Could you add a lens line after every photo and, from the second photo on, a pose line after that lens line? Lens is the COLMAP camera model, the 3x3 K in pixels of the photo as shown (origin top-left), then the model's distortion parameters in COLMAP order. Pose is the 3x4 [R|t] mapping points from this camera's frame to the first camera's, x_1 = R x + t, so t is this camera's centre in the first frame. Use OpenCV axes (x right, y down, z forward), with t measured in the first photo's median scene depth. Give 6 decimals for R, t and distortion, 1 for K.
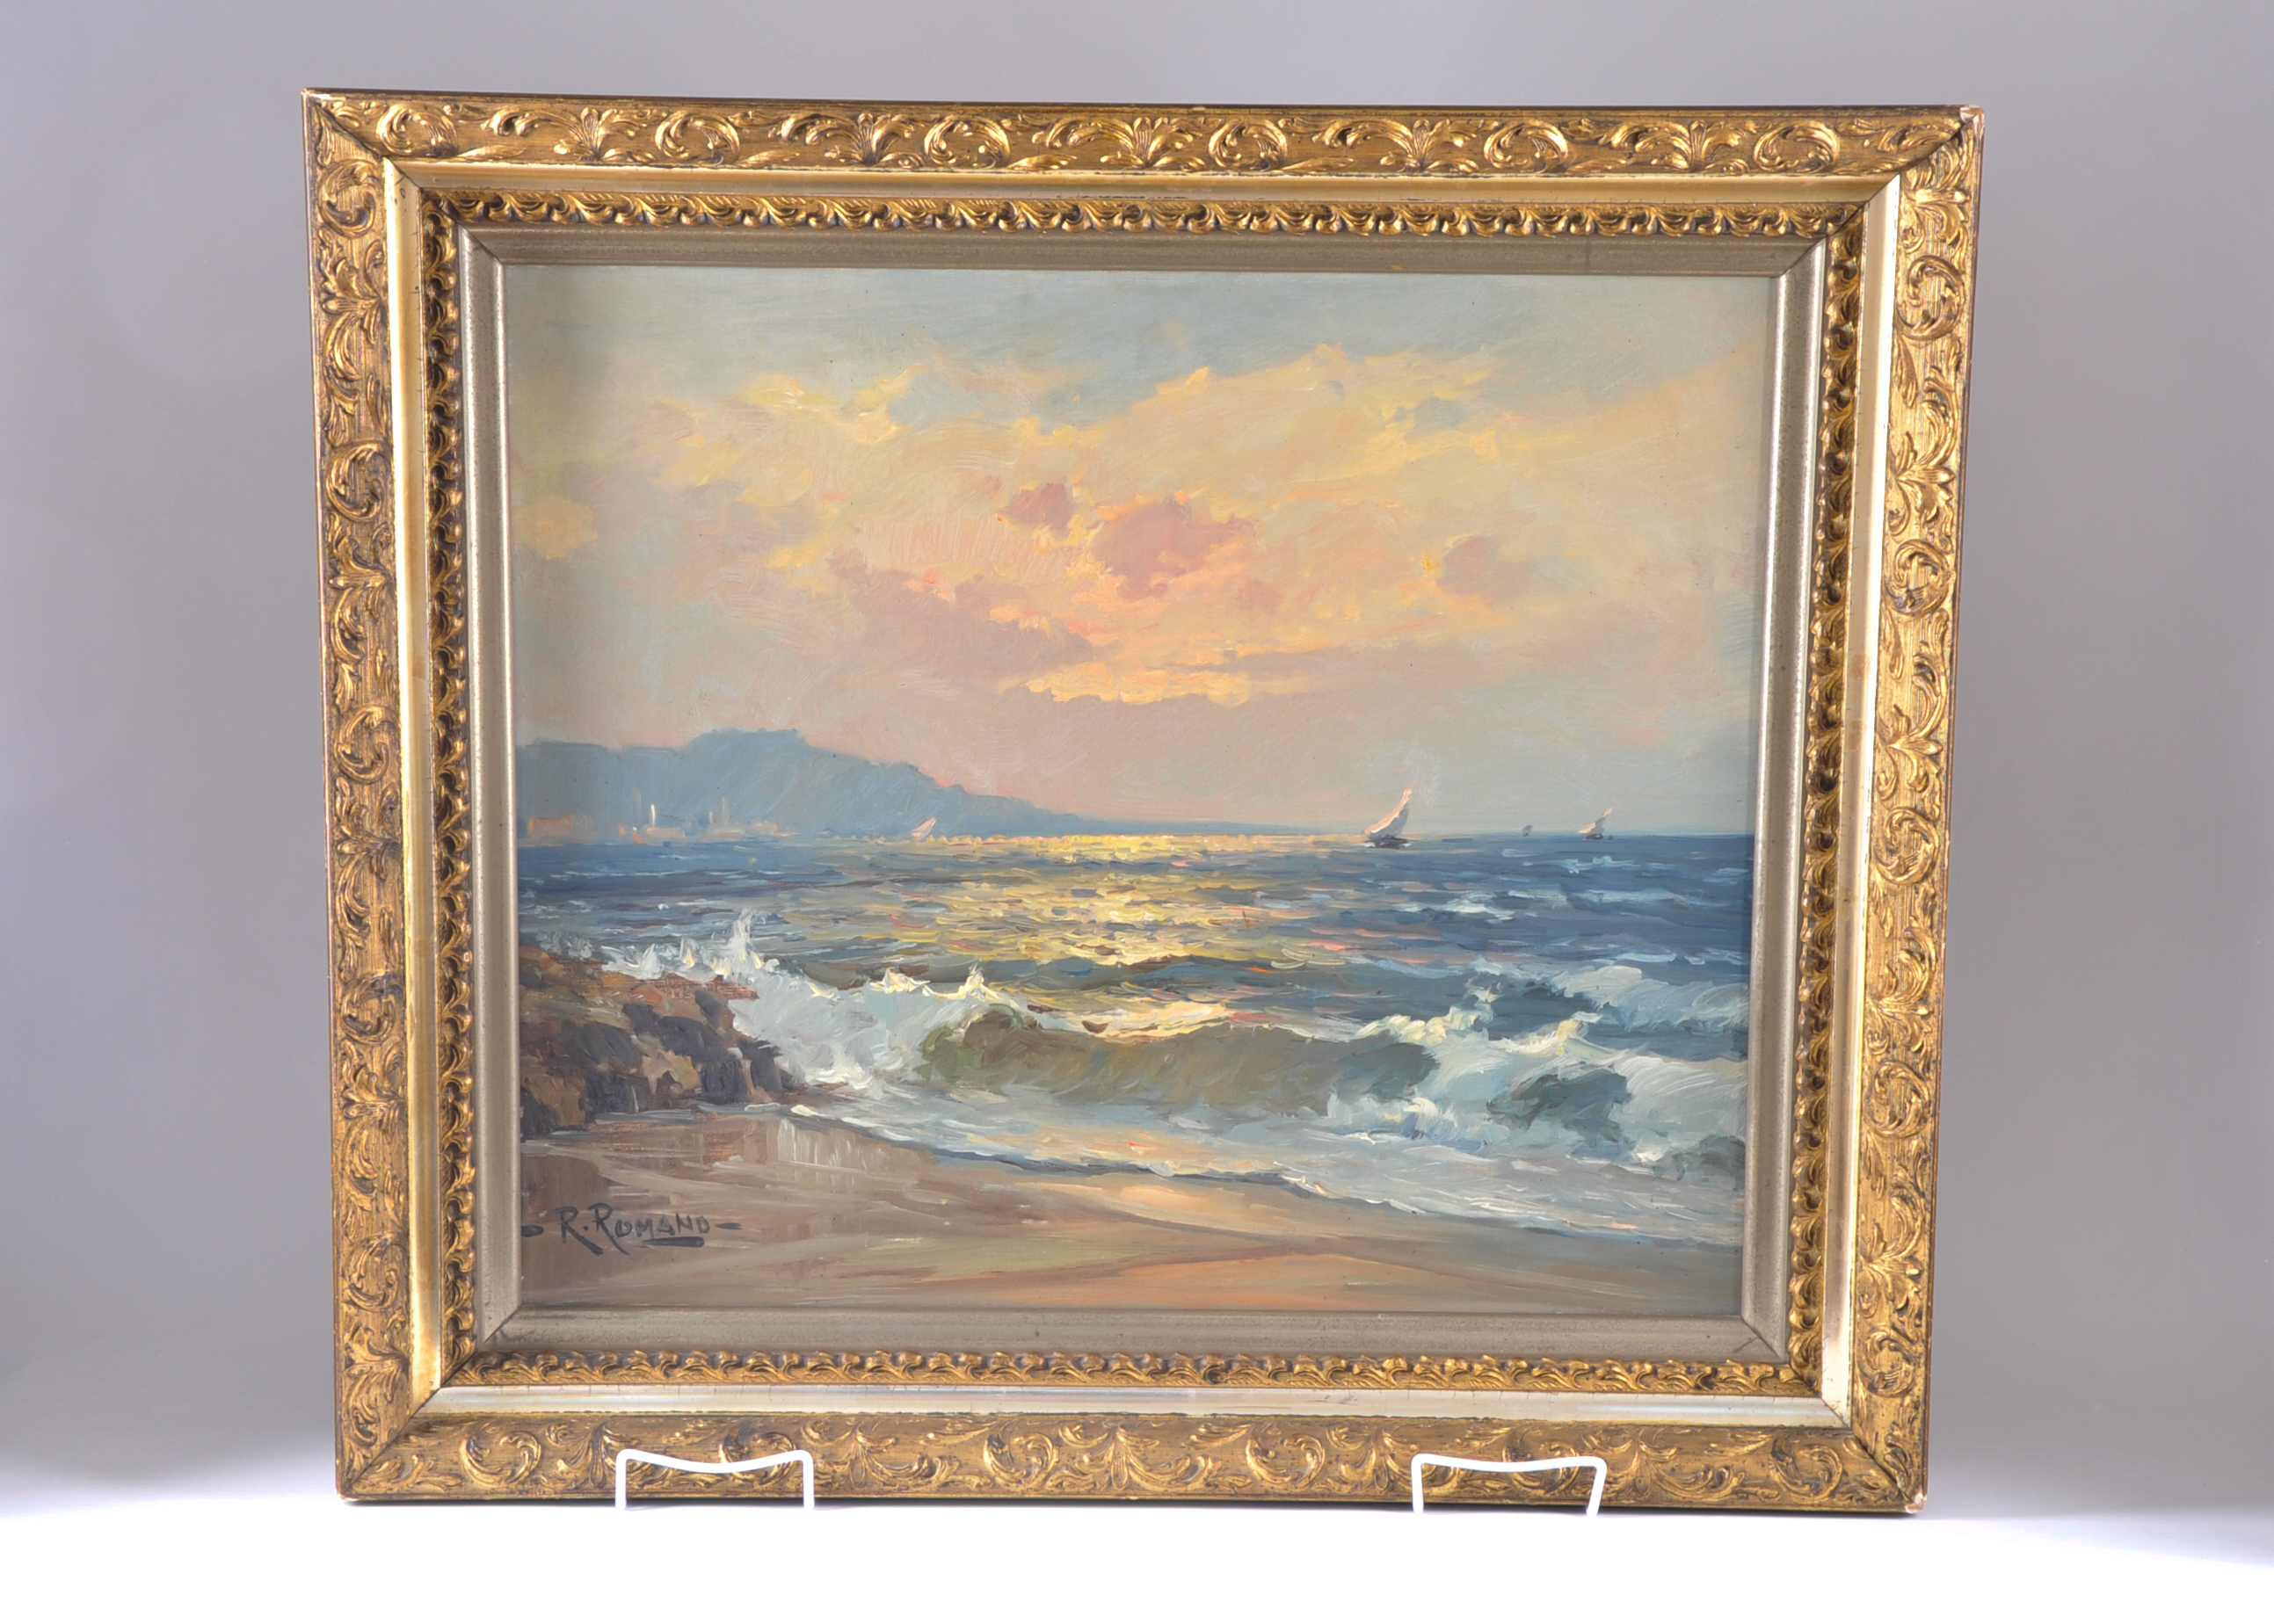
lens RADIAL K [[4554.1, 0, 1135.2], [0, 4554.1, 816.1], [0, 0, 1]] dist [0.518351, 0.000000]
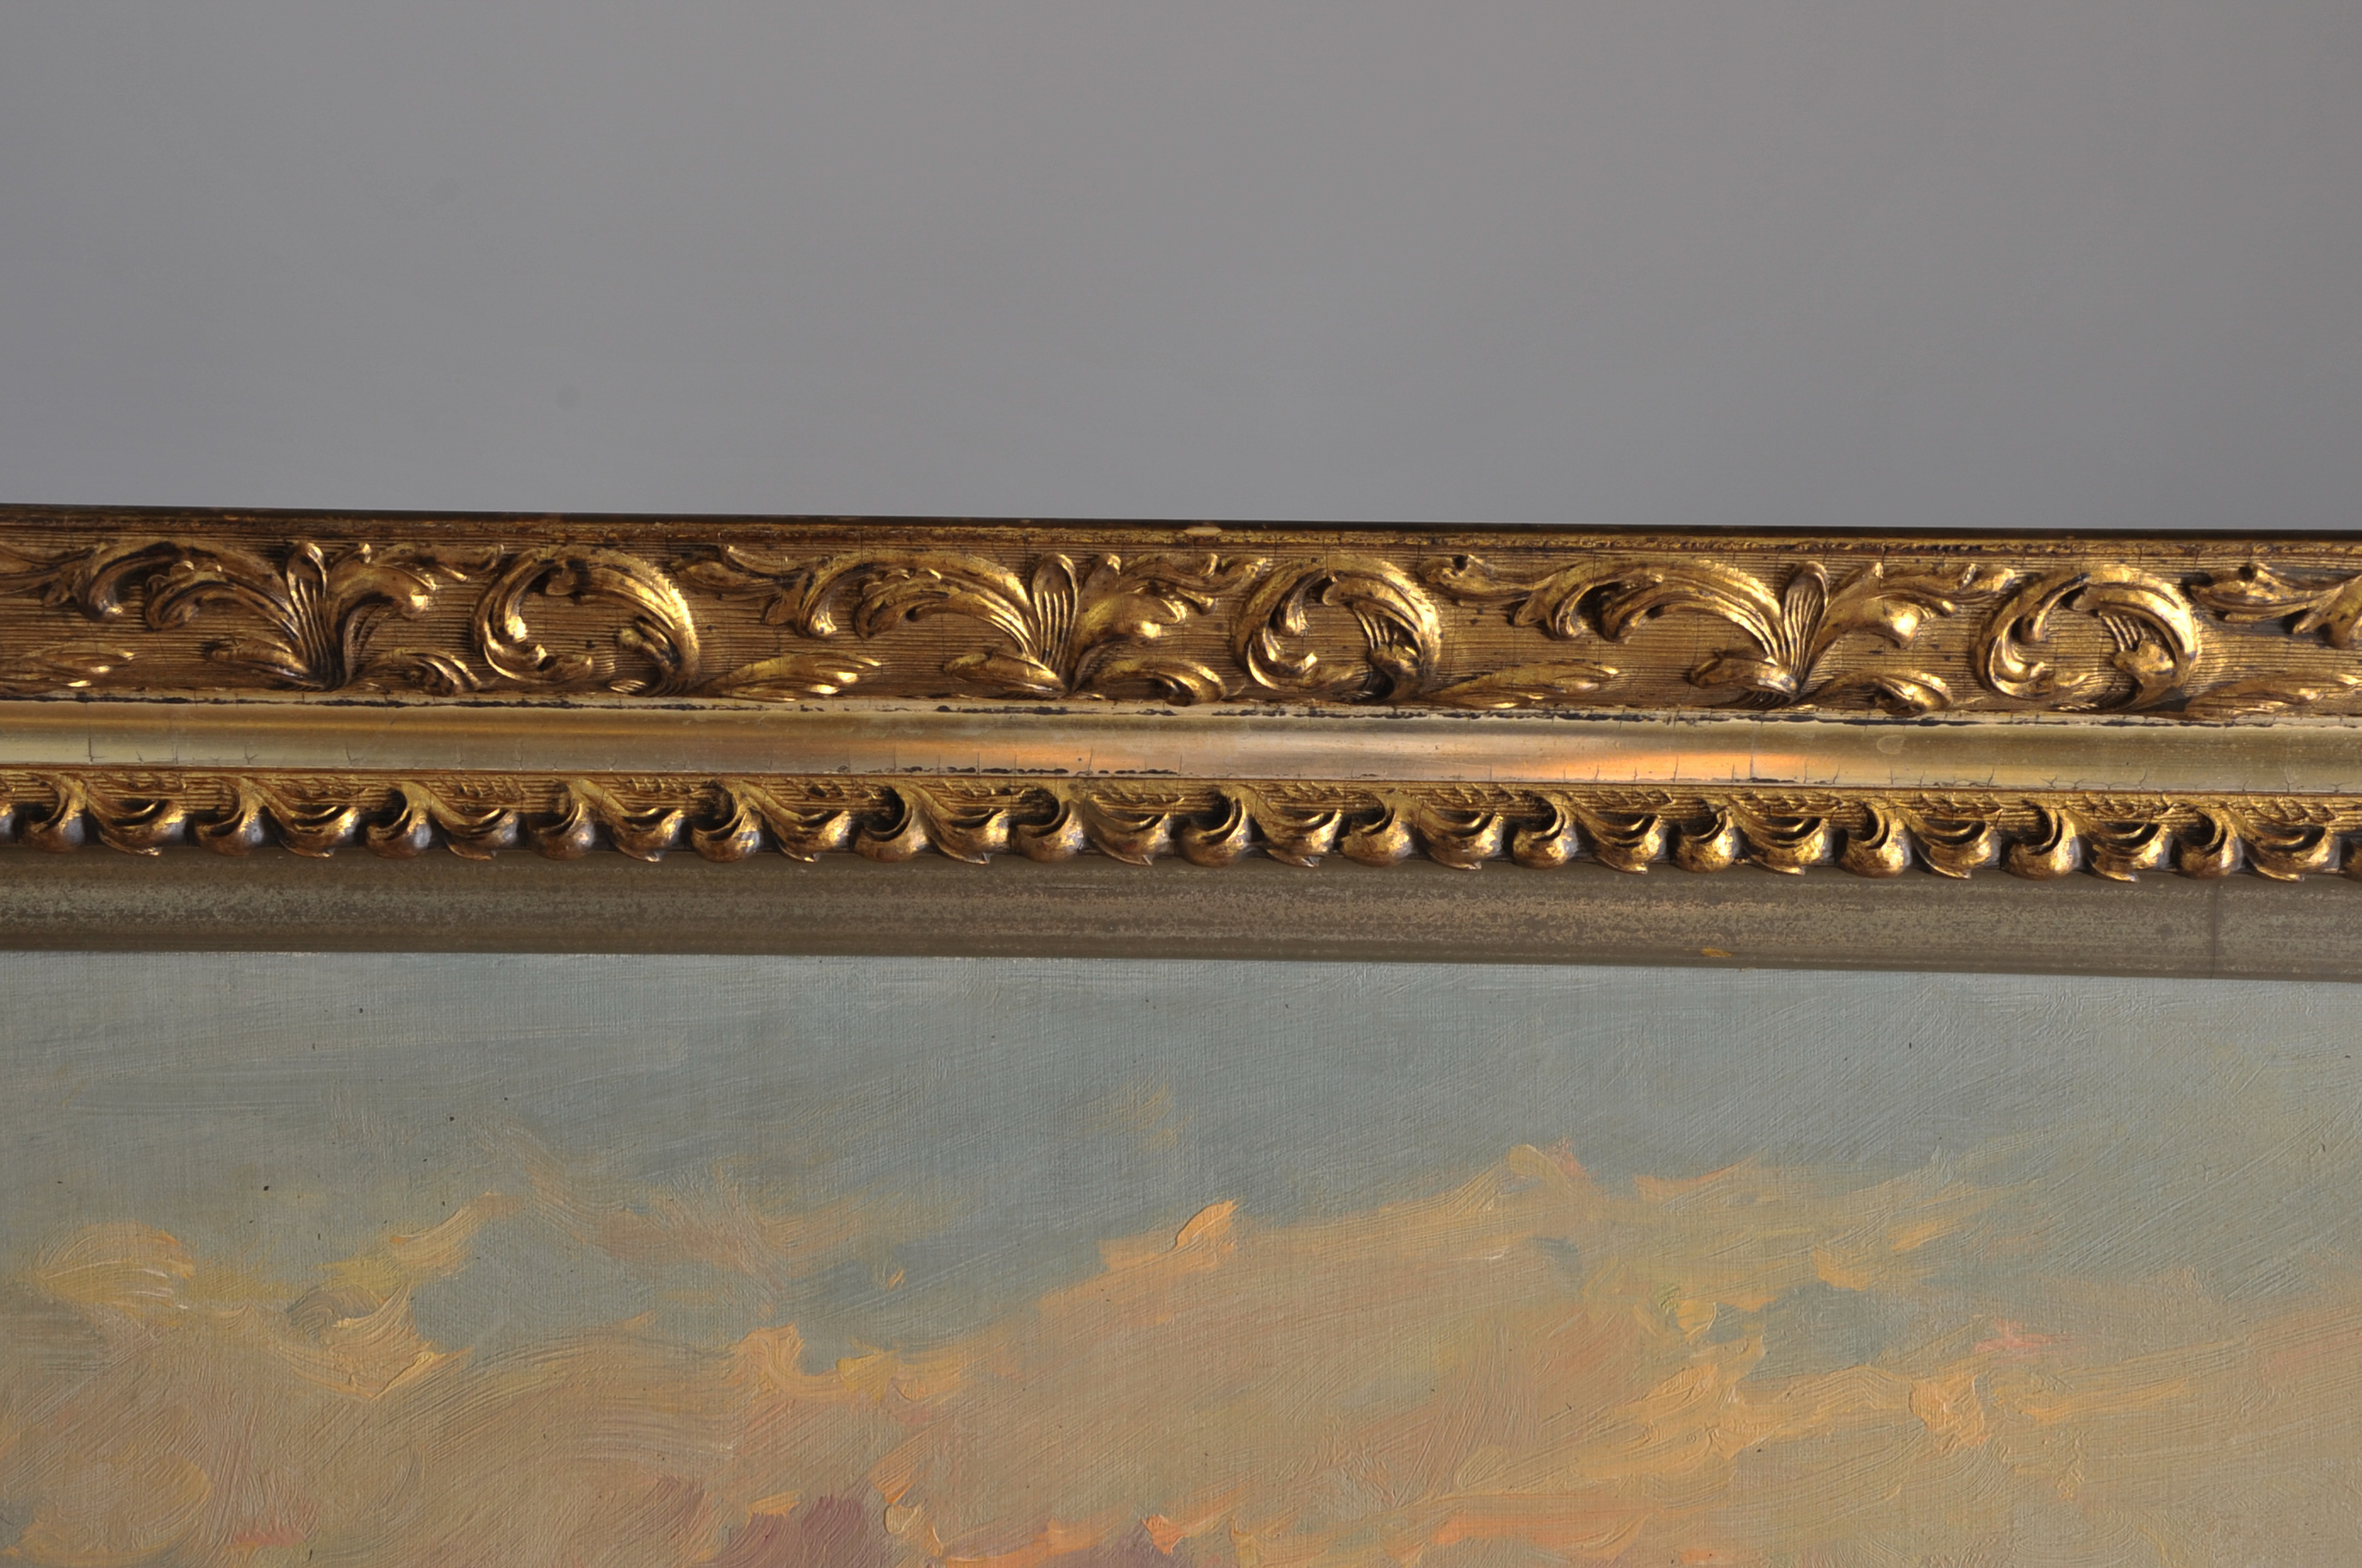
lens RADIAL K [[3868.3, 0, 1179.1], [0, 3868.3, 782.7], [0, 0, 1]] dist [0.063580, 0.000000]
pose [[0.999971, 0.002447, -0.007230, 0.013072], [-0.003620, 0.985943, -0.167043, -0.075280], [0.006720, 0.167064, 0.985923, 0.643888]]
